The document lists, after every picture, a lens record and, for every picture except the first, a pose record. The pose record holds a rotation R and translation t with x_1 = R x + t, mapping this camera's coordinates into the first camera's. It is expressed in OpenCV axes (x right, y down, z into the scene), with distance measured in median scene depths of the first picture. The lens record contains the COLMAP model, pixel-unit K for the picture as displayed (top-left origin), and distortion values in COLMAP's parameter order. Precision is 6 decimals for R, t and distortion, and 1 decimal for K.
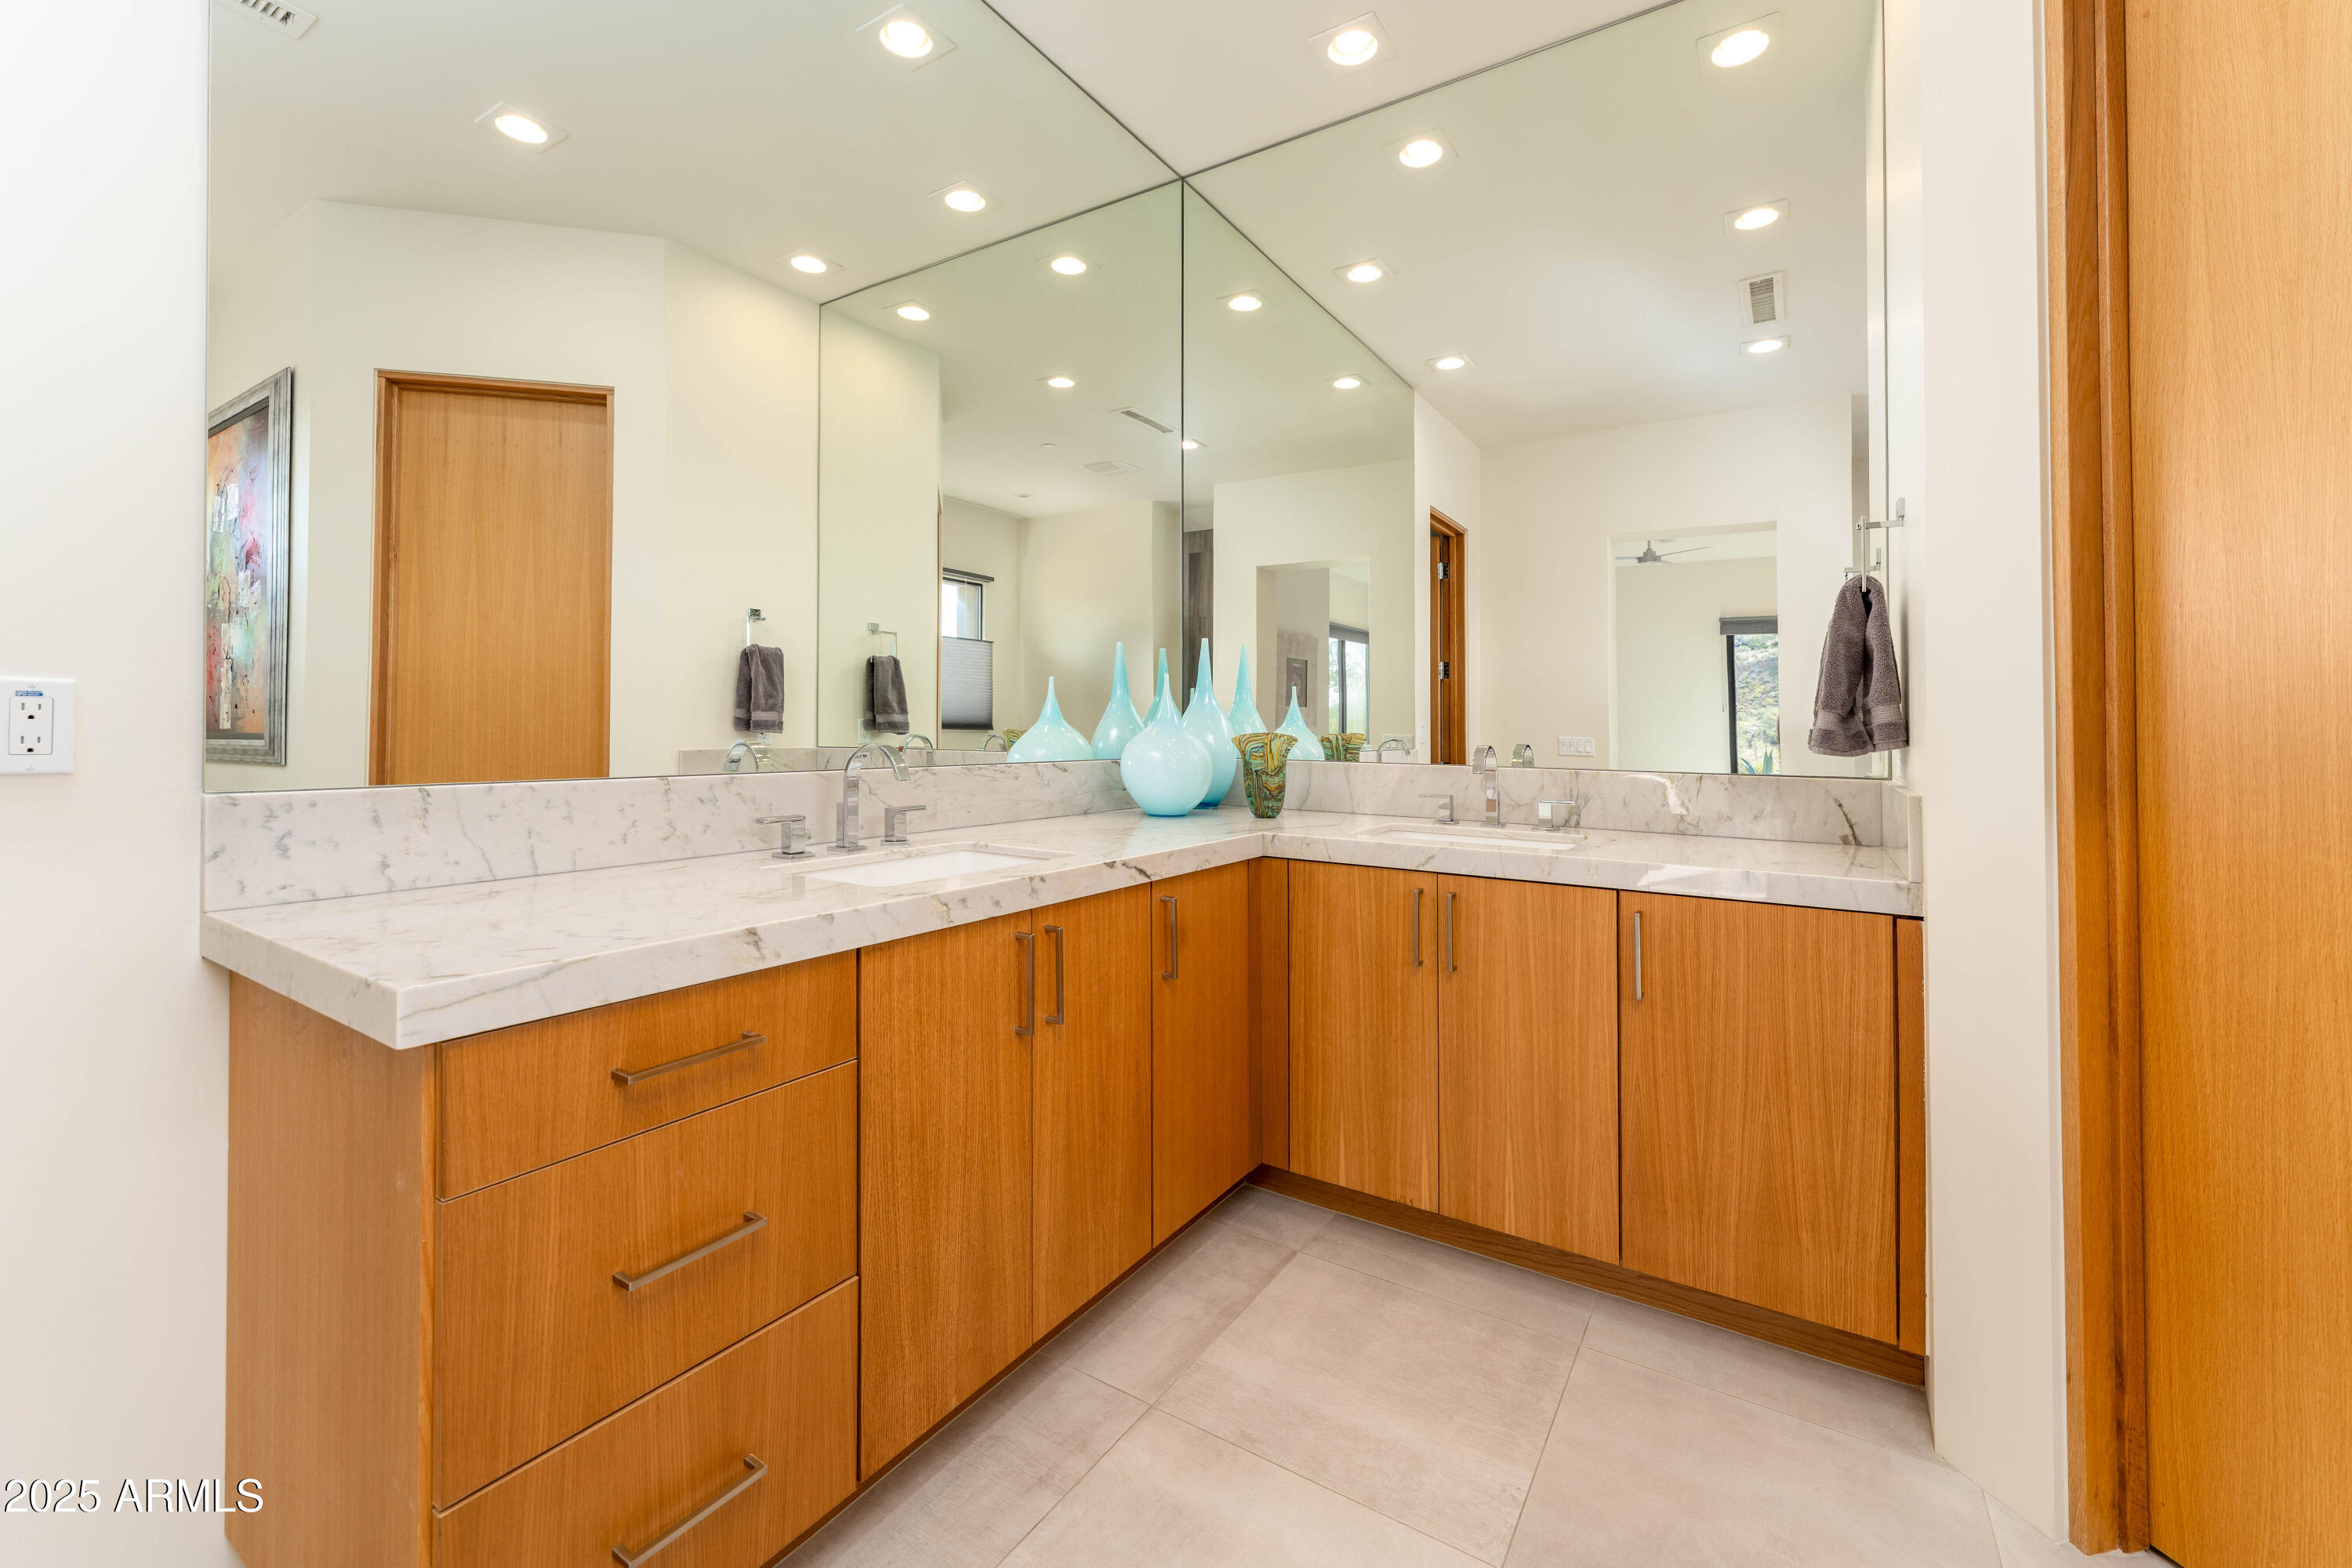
lens RADIAL K [[947.2, 0, 1179.0], [0, 947.2, 721.8], [0, 0, 1]] dist [-0.002418, -0.000025]
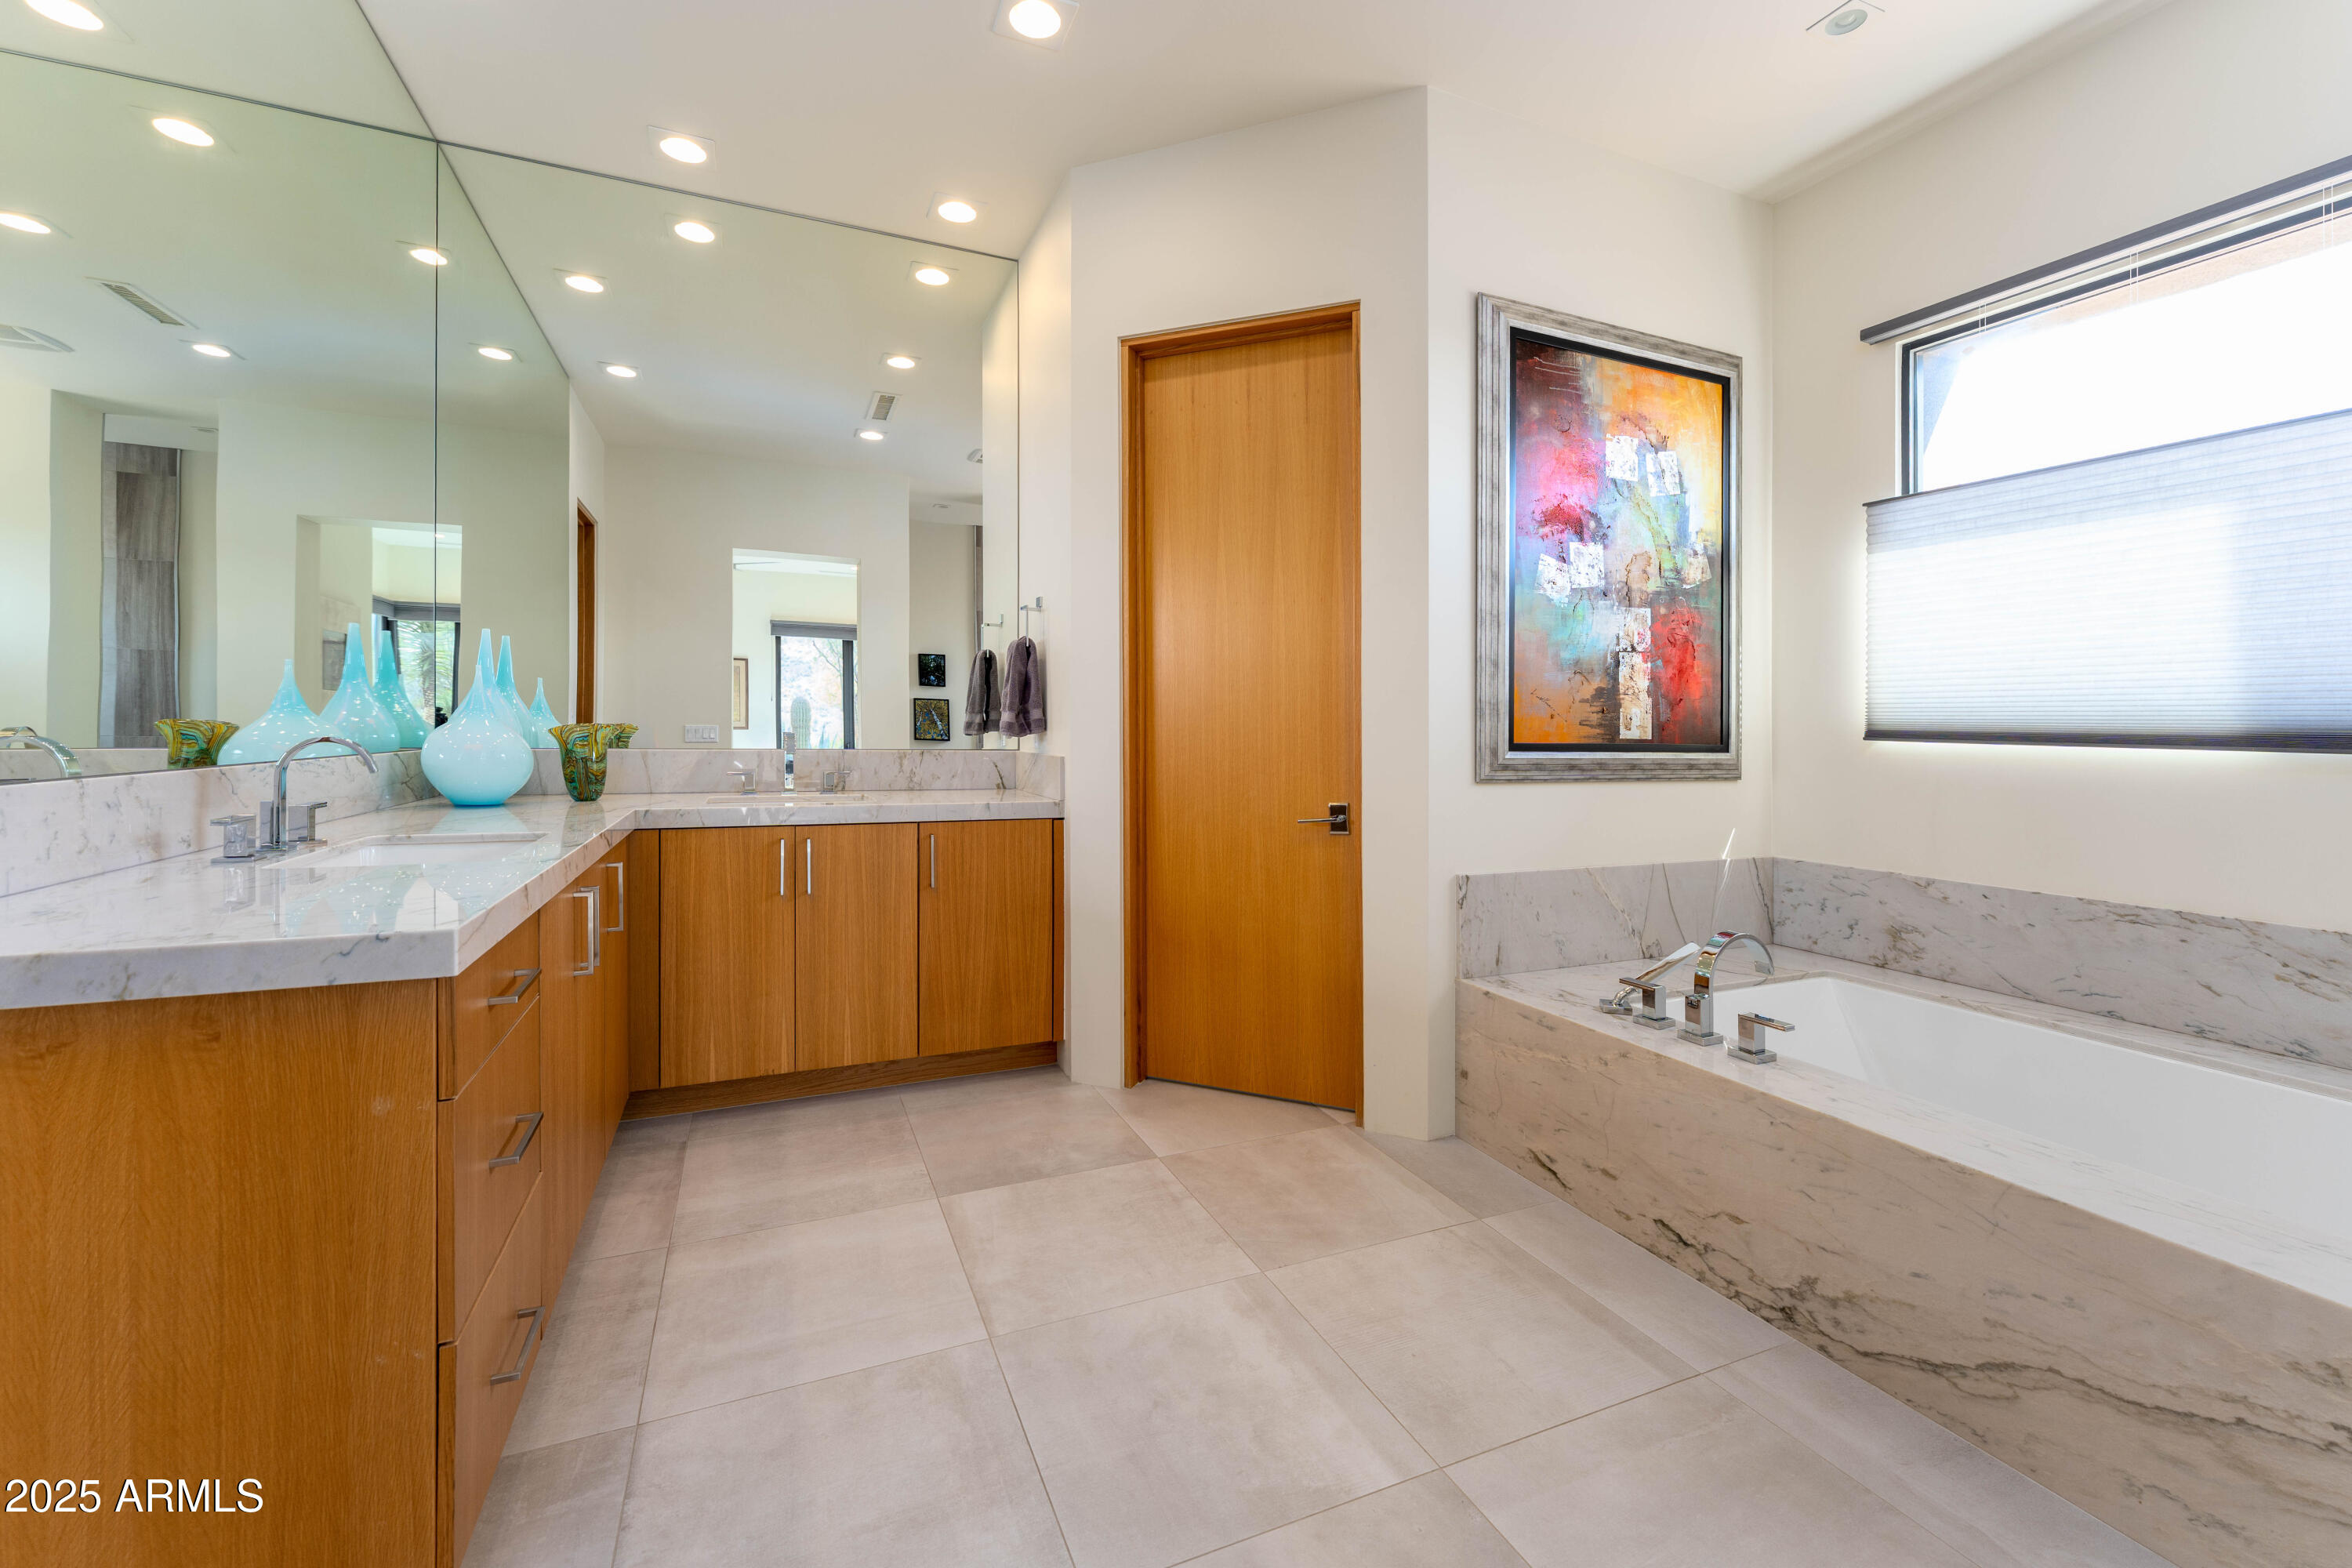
lens RADIAL K [[968.3, 0, 1143.1], [0, 968.3, 706.1], [0, 0, 1]] dist [0.001155, -0.000063]
pose [[0.575322, 0.013660, 0.817813, -0.598811], [-0.011801, 0.999895, -0.008400, -0.008970], [-0.817842, -0.004818, 0.575422, -0.228985]]
